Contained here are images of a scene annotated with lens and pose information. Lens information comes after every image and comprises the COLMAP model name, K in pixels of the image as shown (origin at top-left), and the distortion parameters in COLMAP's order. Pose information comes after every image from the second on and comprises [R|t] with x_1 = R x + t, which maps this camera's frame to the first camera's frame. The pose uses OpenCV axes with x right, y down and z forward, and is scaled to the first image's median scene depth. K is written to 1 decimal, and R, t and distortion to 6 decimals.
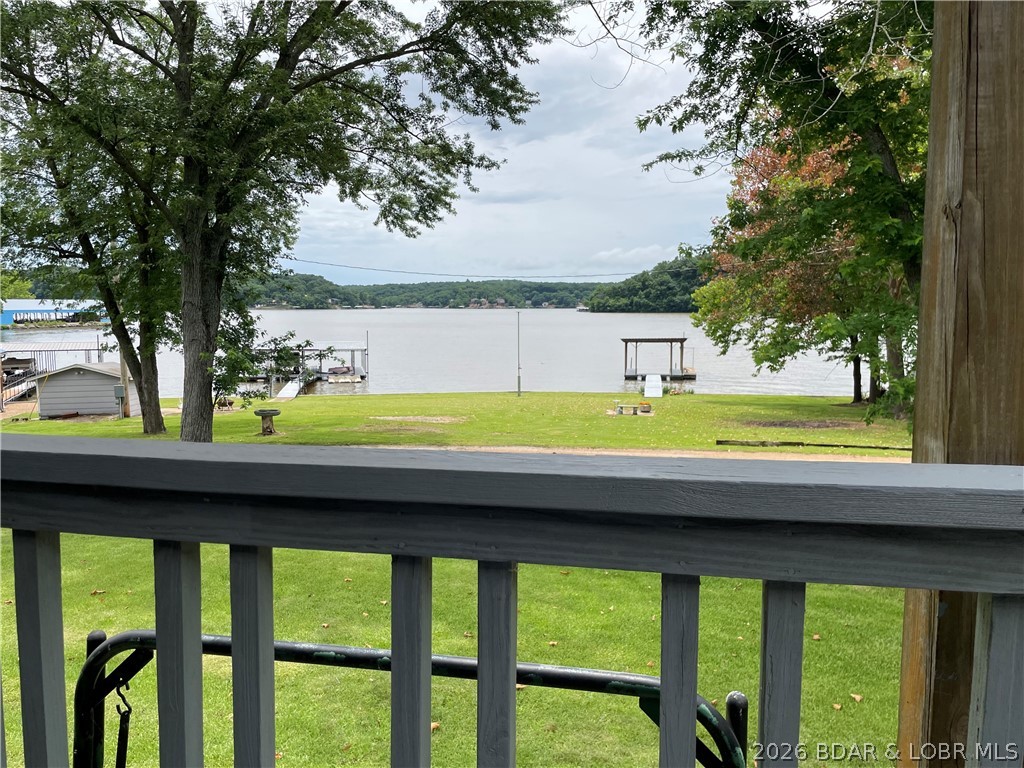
lens RADIAL K [[775.1, 0, 512.4], [0, 775.1, 392.3], [0, 0, 1]] dist [0.005569, 0.001382]
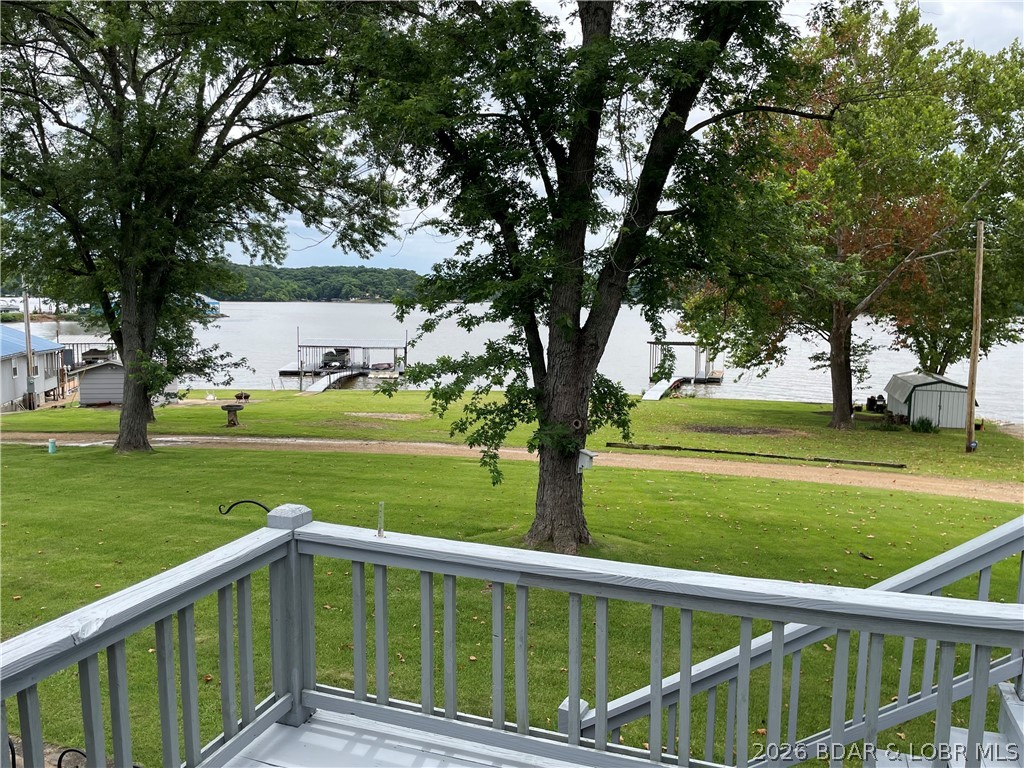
lens RADIAL K [[777.6, 0, 526.2], [0, 777.6, 383.8], [0, 0, 1]] dist [0.010349, -0.000068]
pose [[0.994504, 0.023327, -0.102064, 0.239032], [-0.023759, 0.999713, -0.003017, -0.016476], [0.101964, 0.005426, 0.994773, -0.131223]]
